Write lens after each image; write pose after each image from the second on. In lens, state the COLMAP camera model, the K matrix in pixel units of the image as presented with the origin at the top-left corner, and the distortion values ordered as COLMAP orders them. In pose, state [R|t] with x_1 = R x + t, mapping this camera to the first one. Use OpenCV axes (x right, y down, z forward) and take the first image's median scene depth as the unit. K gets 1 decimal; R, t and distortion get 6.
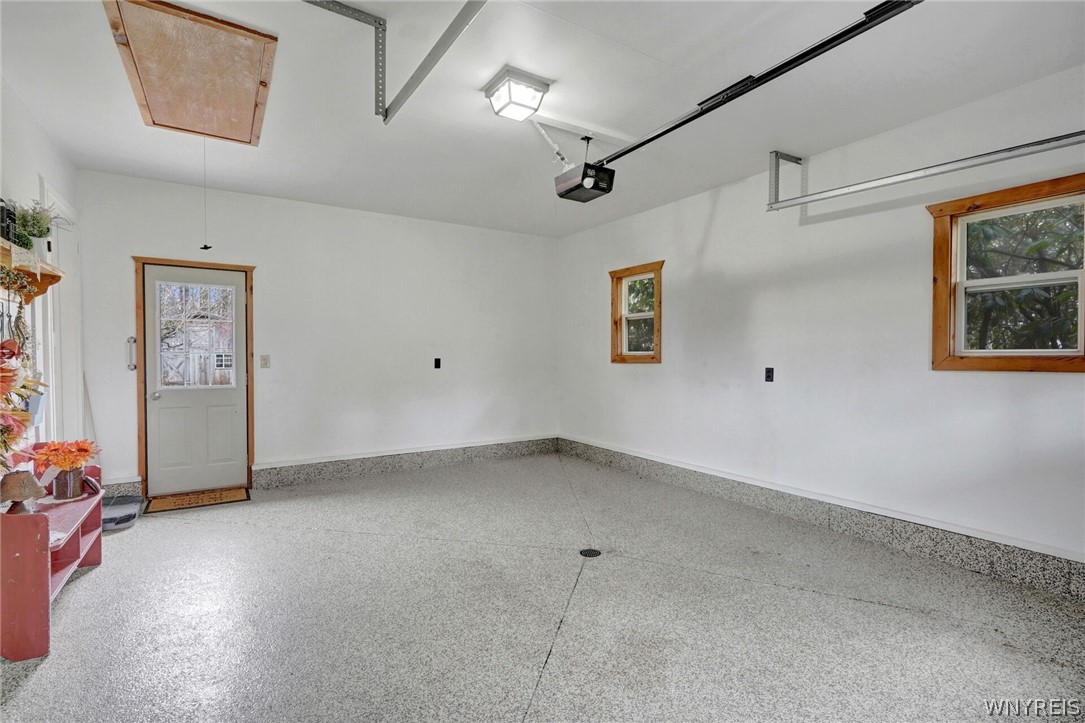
lens RADIAL K [[504.9, 0, 543.0], [0, 504.9, 361.5], [0, 0, 1]] dist [0.001041, 0.000477]
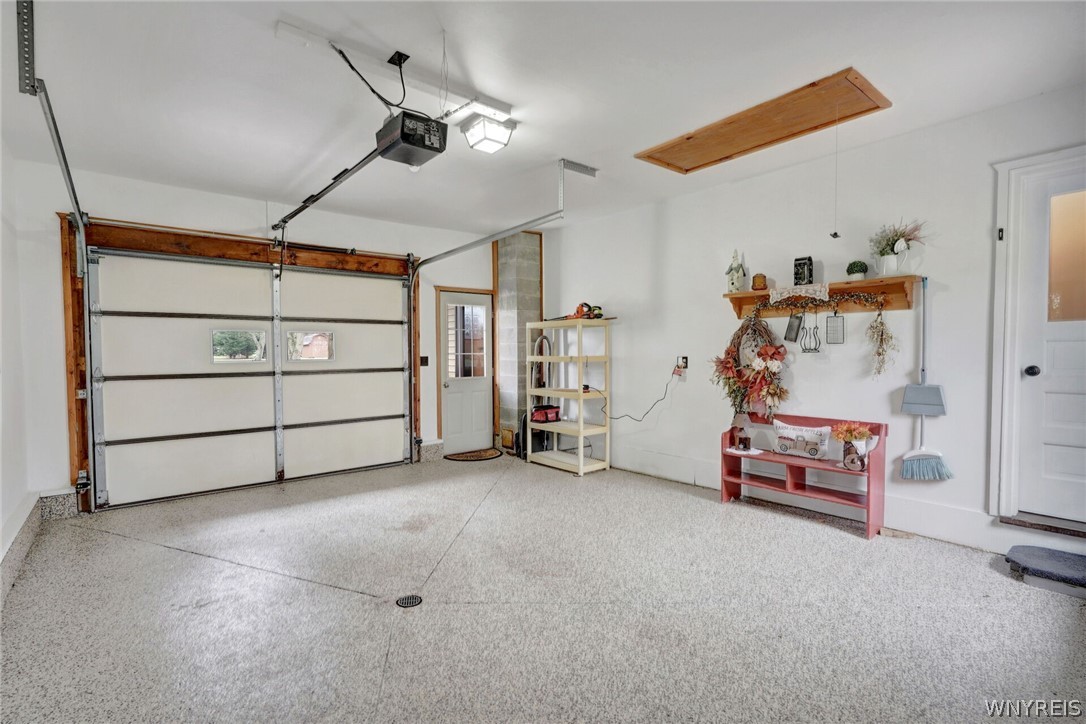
lens RADIAL K [[505.4, 0, 542.3], [0, 505.4, 364.0], [0, 0, 1]] dist [0.001041, 0.000477]
pose [[-0.992090, 0.007872, -0.125285, -0.021008], [0.003640, 0.999416, 0.033970, -0.030274], [0.125479, 0.033245, -0.991539, 2.002560]]
